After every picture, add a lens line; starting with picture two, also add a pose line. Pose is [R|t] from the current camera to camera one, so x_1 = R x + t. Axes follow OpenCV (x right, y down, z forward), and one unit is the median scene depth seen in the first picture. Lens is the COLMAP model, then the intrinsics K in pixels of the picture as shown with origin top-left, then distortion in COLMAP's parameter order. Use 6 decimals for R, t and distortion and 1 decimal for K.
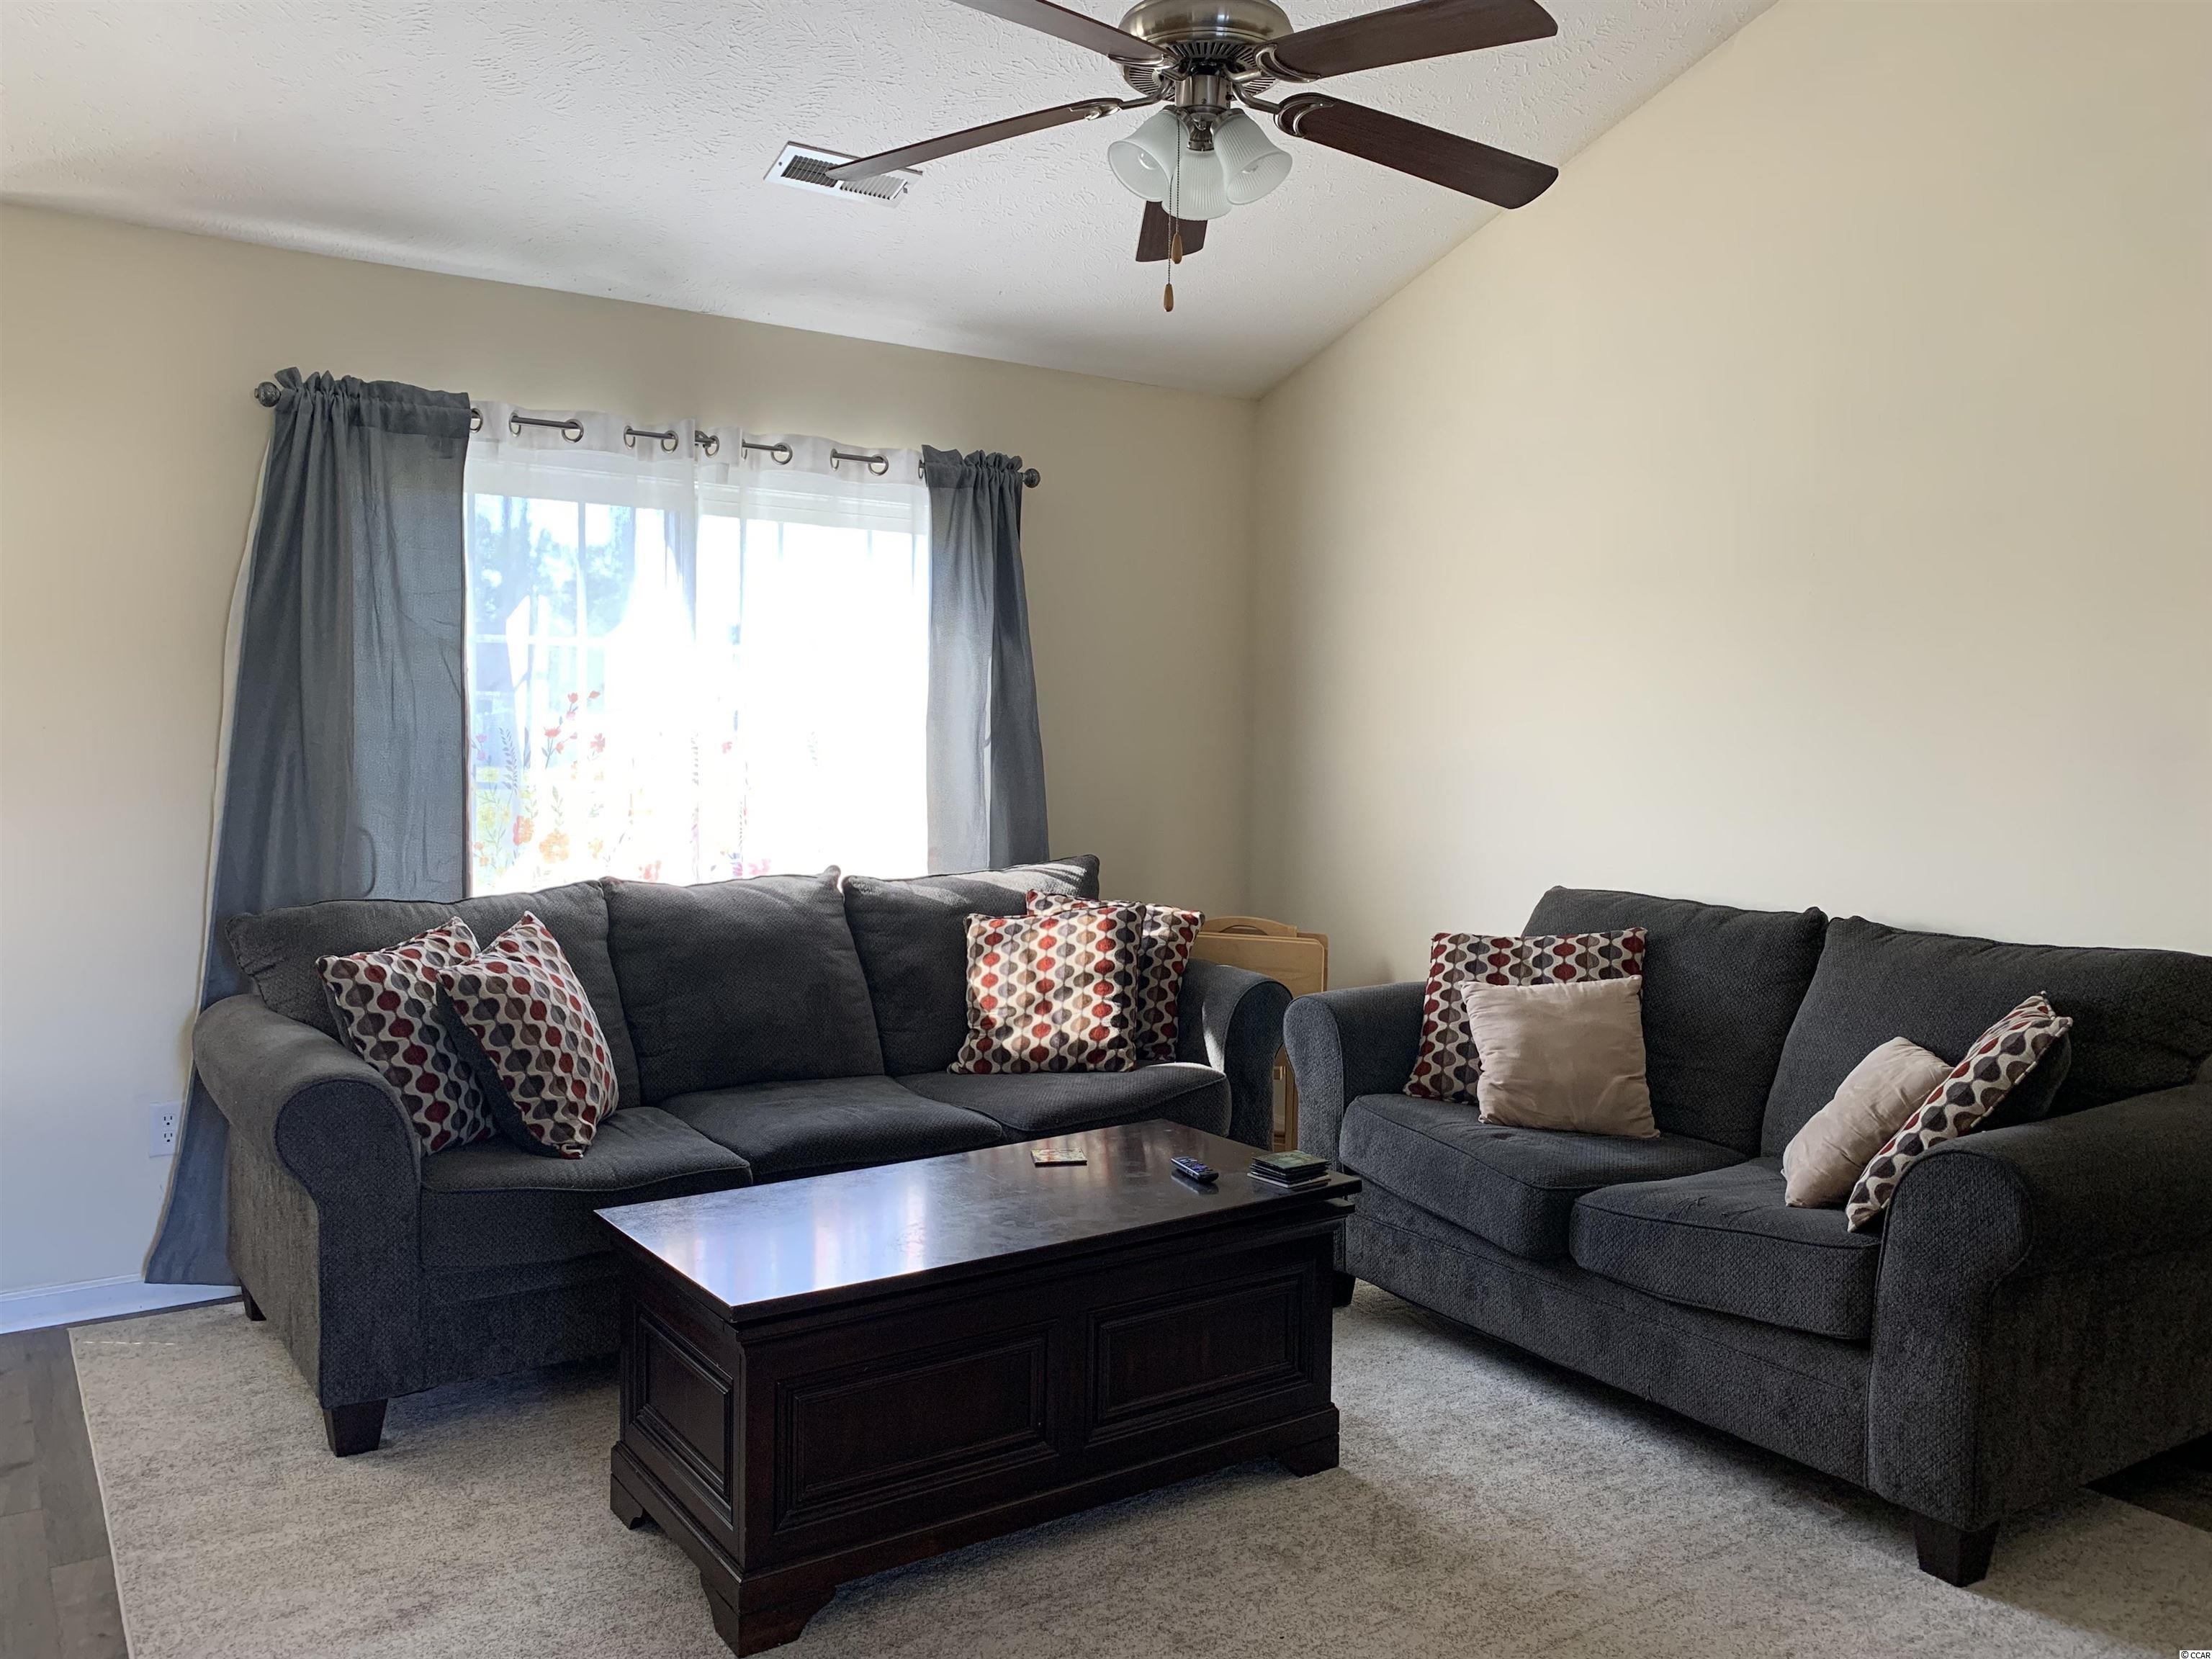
lens RADIAL K [[1680.9, 0, 1077.5], [0, 1680.9, 827.4], [0, 0, 1]] dist [0.054684, -0.059619]
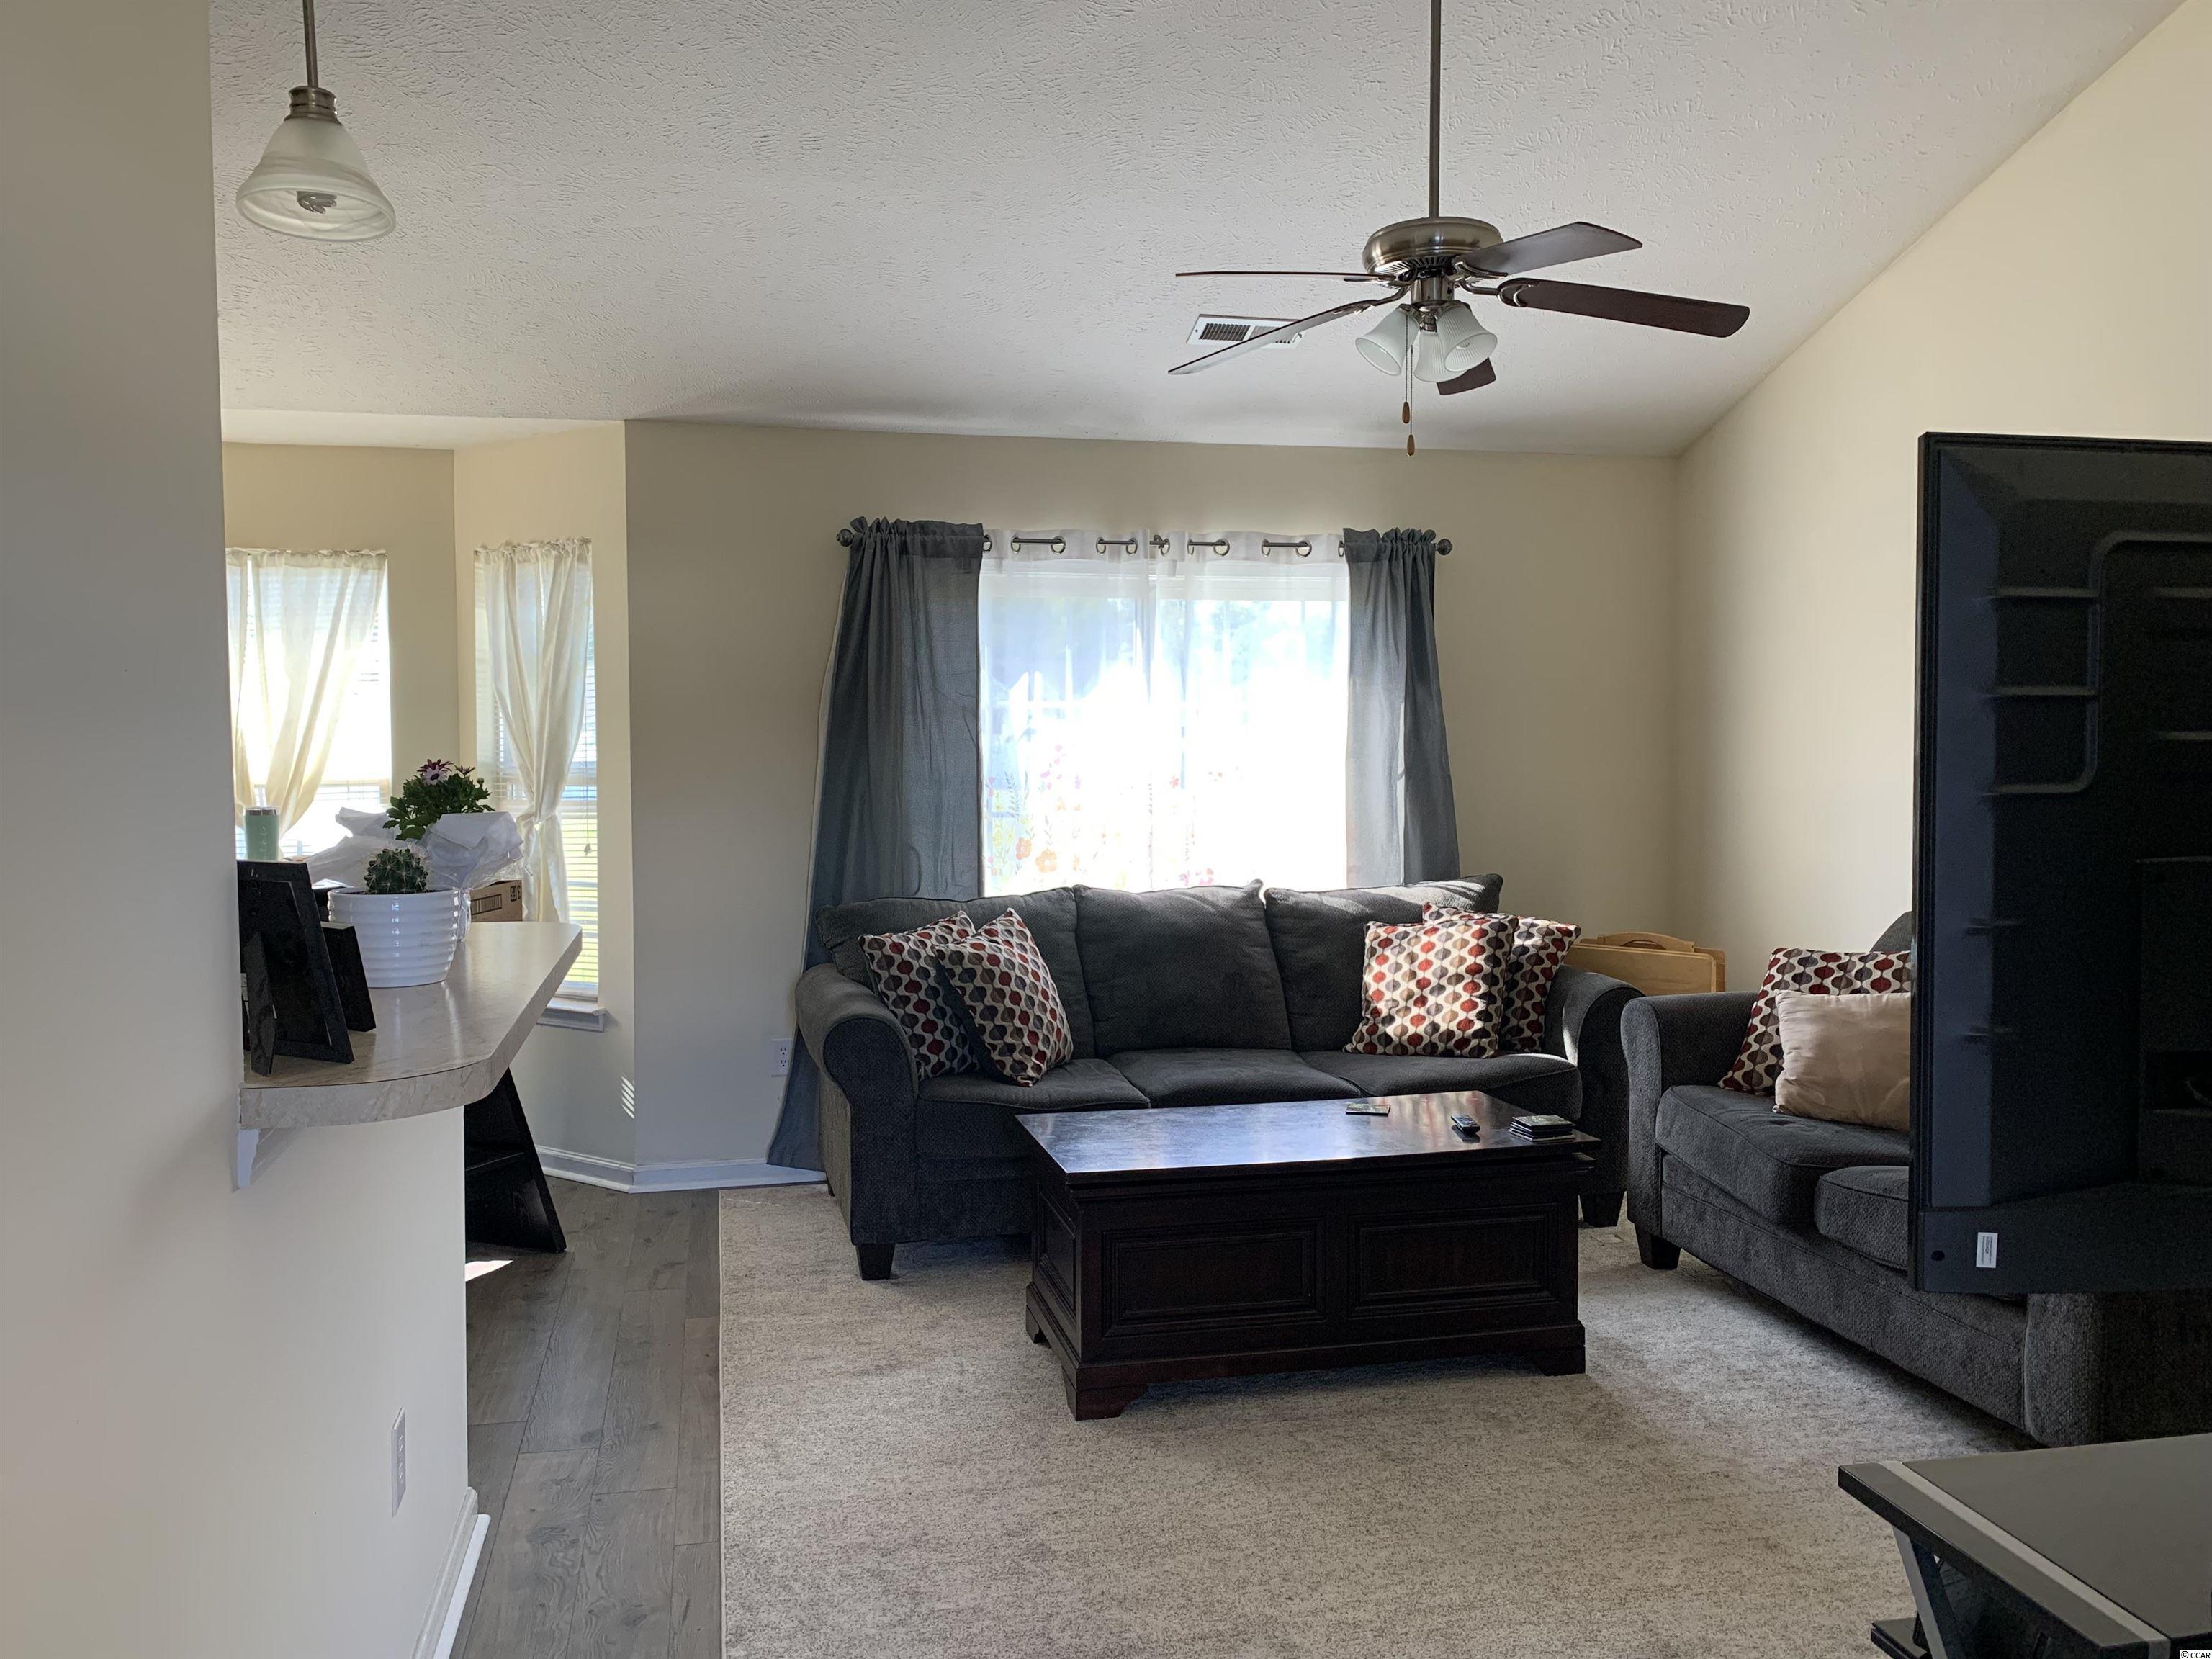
lens RADIAL K [[1680.9, 0, 1054.2], [0, 1680.9, 824.7], [0, 0, 1]] dist [0.054684, -0.059619]
pose [[0.926199, 0.002019, -0.377028, 0.204895], [-0.008301, 0.999852, -0.015038, 0.003007], [0.376942, 0.017058, 0.926080, -0.219893]]
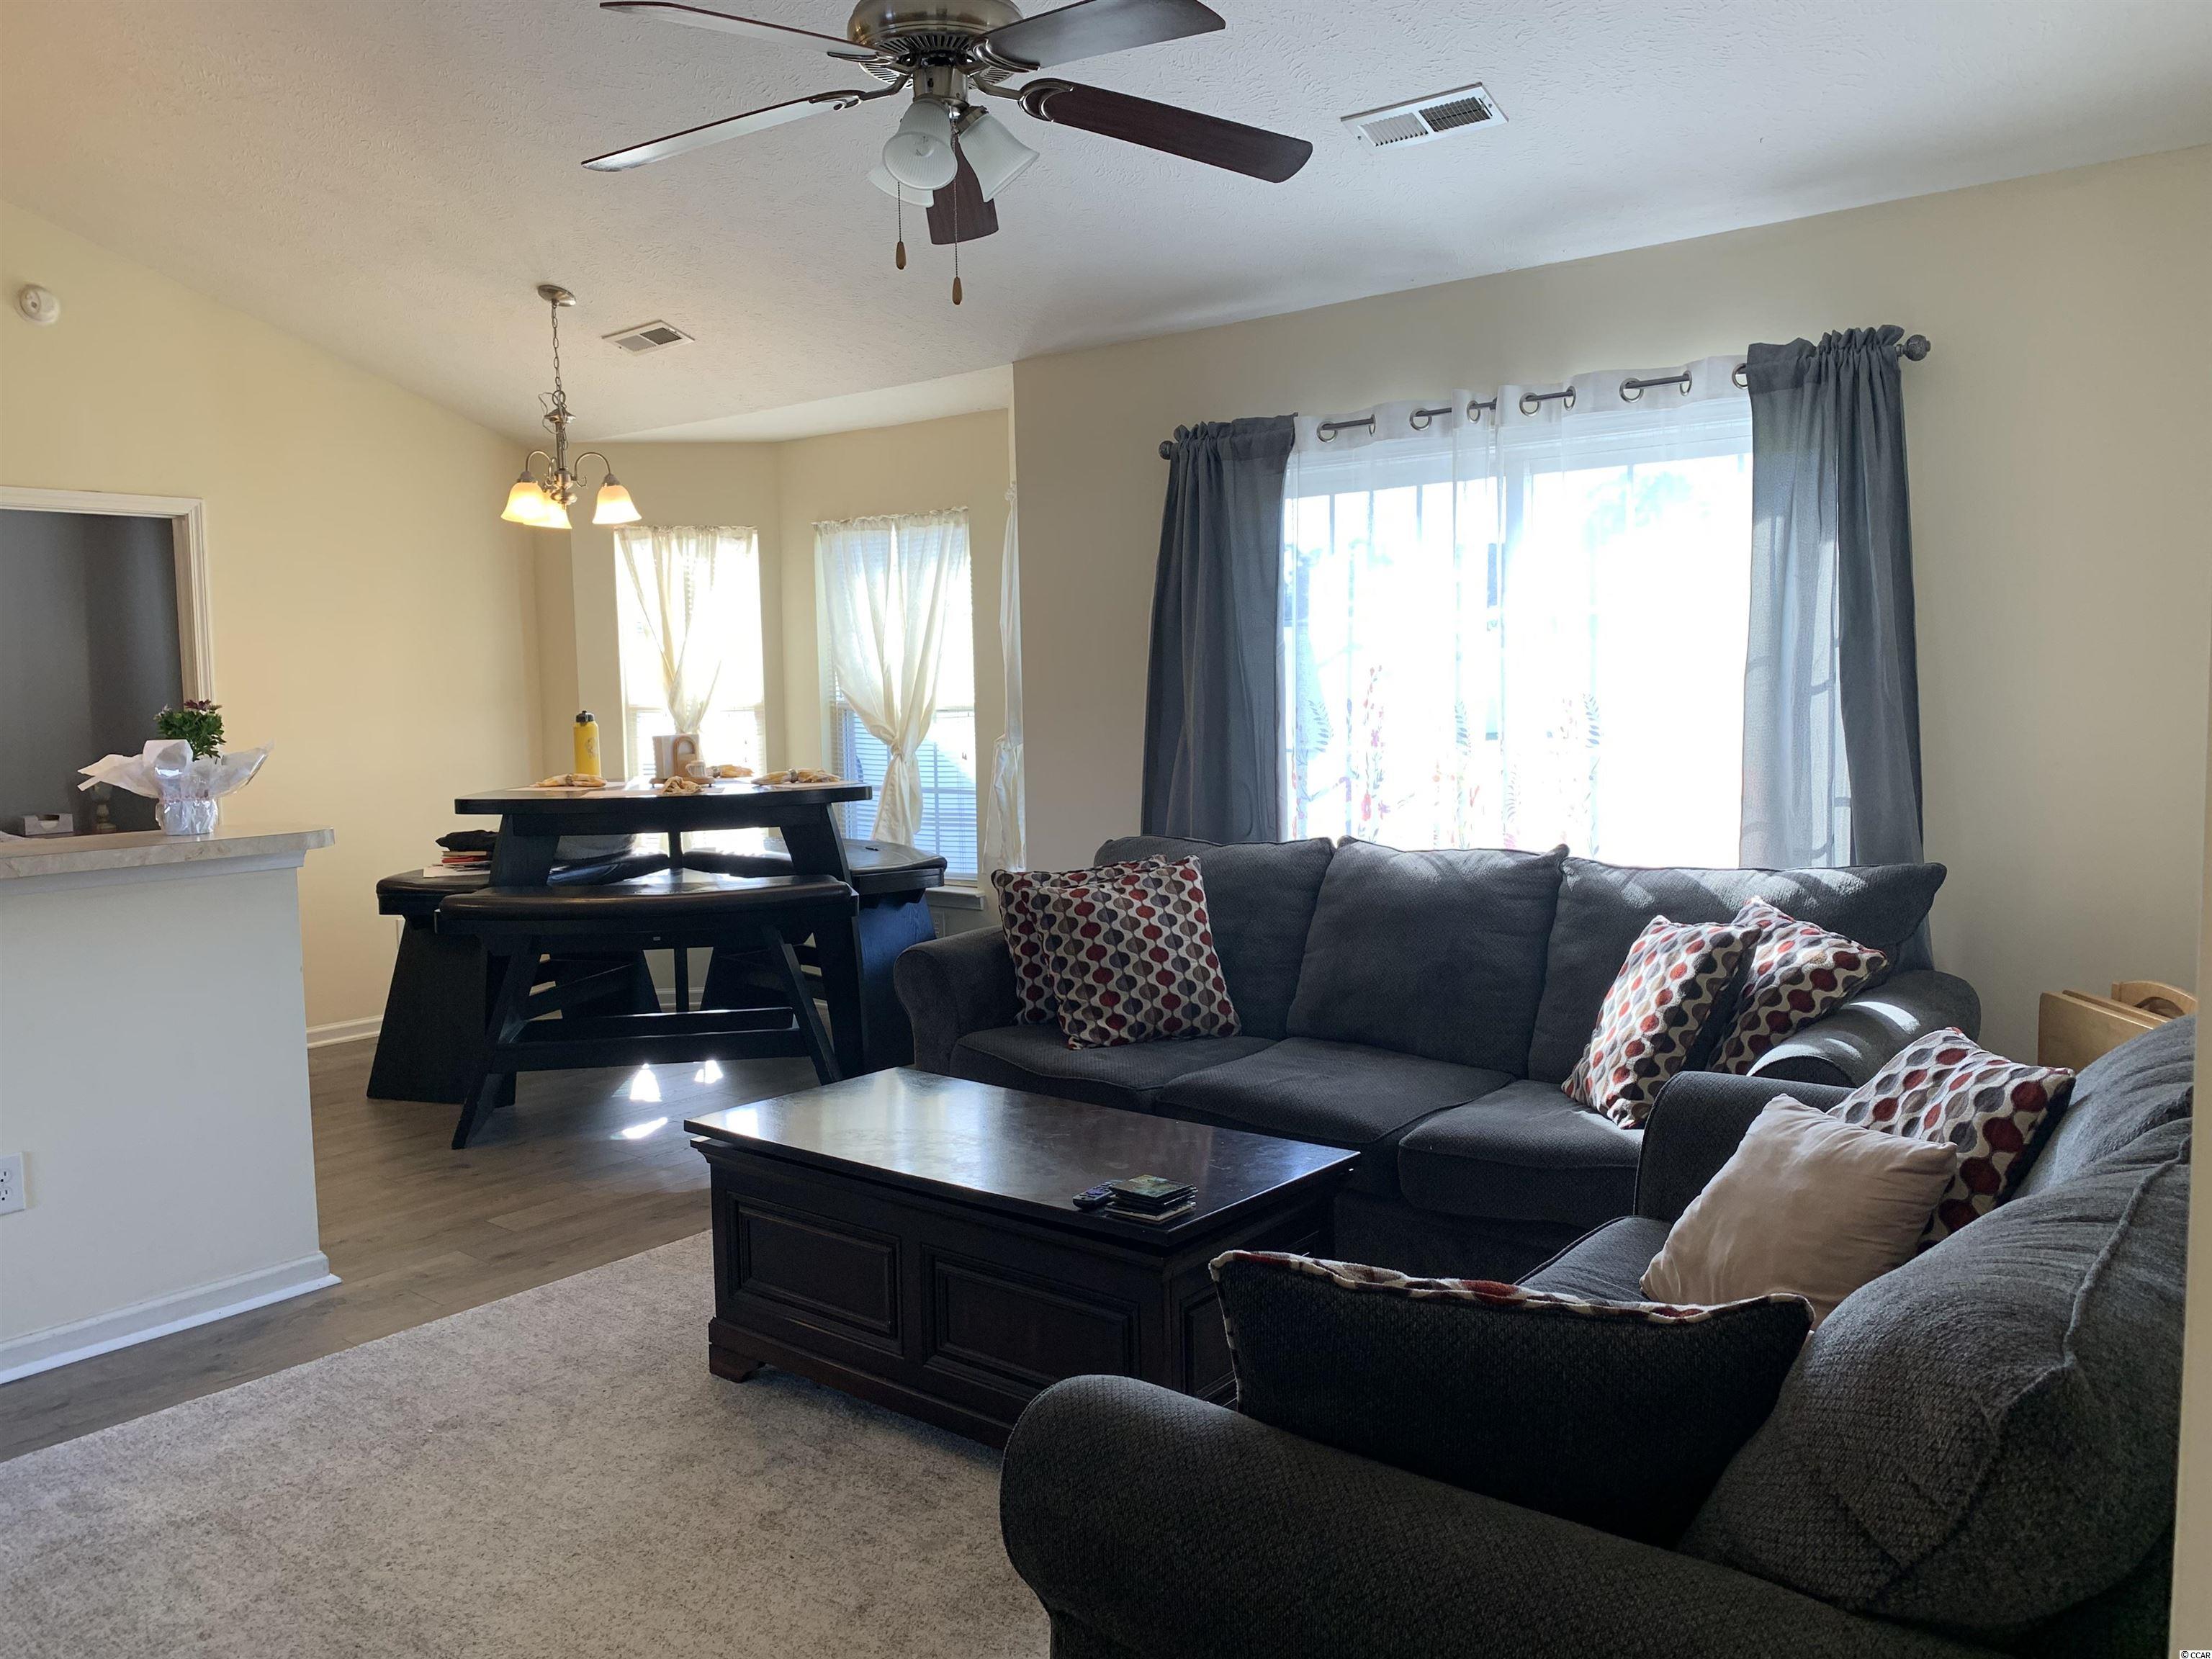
lens RADIAL K [[1680.9, 0, 1079.5], [0, 1680.9, 820.6], [0, 0, 1]] dist [0.054684, -0.059619]
pose [[0.271865, 0.063341, -0.960249, 0.756923], [-0.038863, 0.997740, 0.054811, -0.035062], [0.961550, 0.022417, 0.273712, 0.564301]]
